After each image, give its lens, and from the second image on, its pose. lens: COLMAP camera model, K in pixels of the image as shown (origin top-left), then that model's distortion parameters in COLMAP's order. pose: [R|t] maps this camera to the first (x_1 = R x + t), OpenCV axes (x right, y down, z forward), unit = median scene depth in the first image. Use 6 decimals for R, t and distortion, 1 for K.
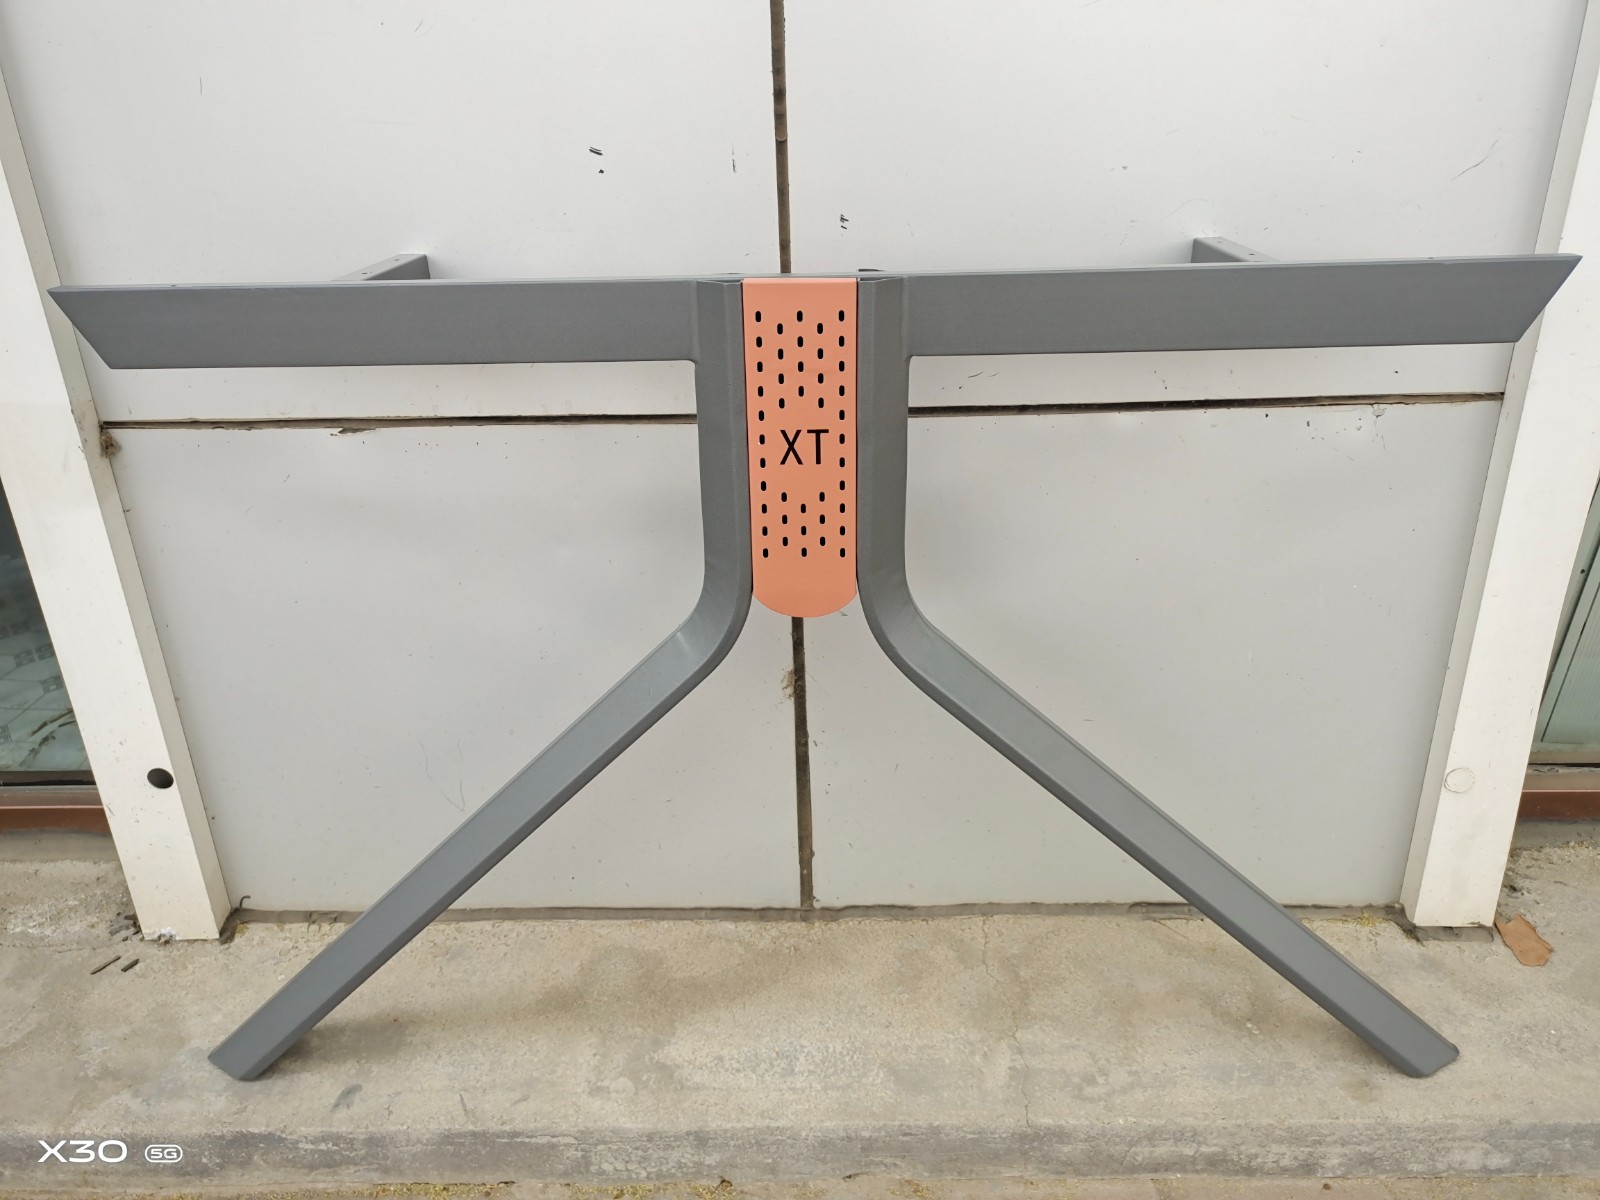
lens RADIAL K [[1111.5, 0, 811.2], [0, 1111.5, 586.2], [0, 0, 1]] dist [0.032580, -0.014067]
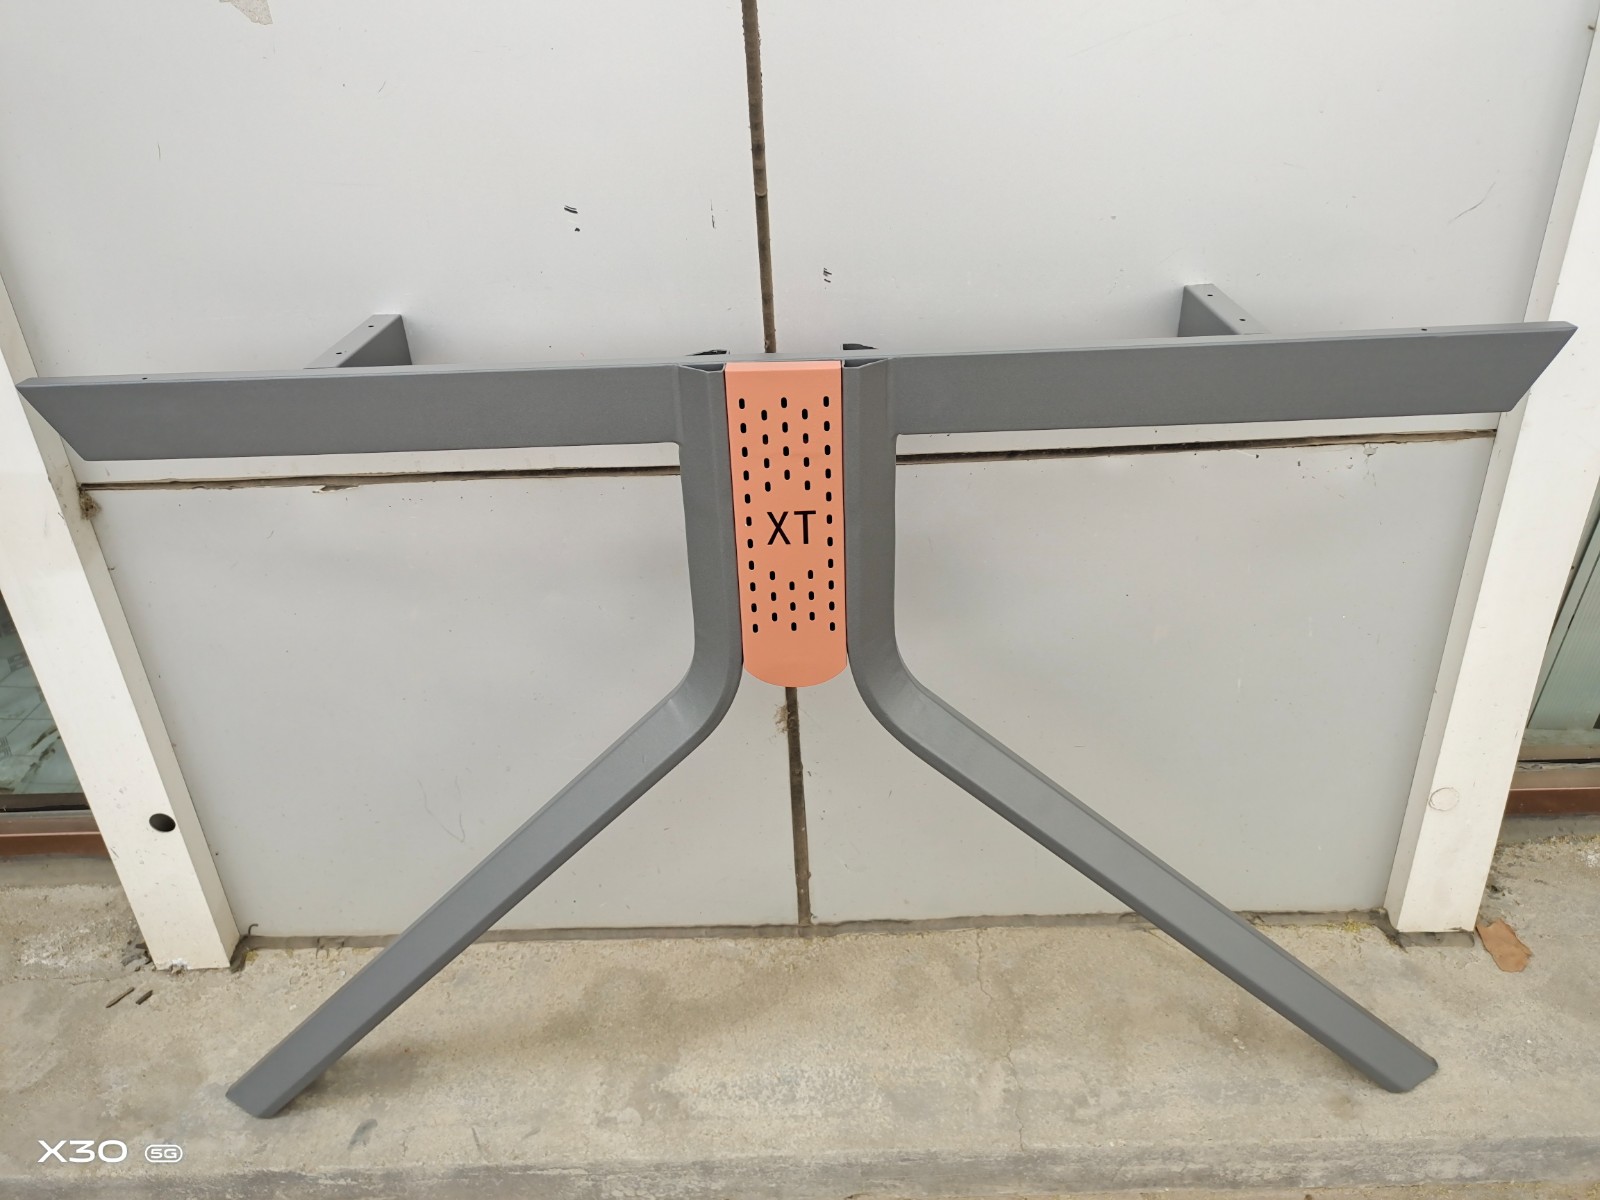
lens RADIAL K [[1111.5, 0, 810.0], [0, 1111.5, 571.7], [0, 0, 1]] dist [0.032580, -0.014067]
pose [[0.999771, -0.021038, 0.003939, 0.004264], [0.020689, 0.997040, 0.074051, -0.123303], [-0.005486, -0.073953, 0.997247, 0.005485]]
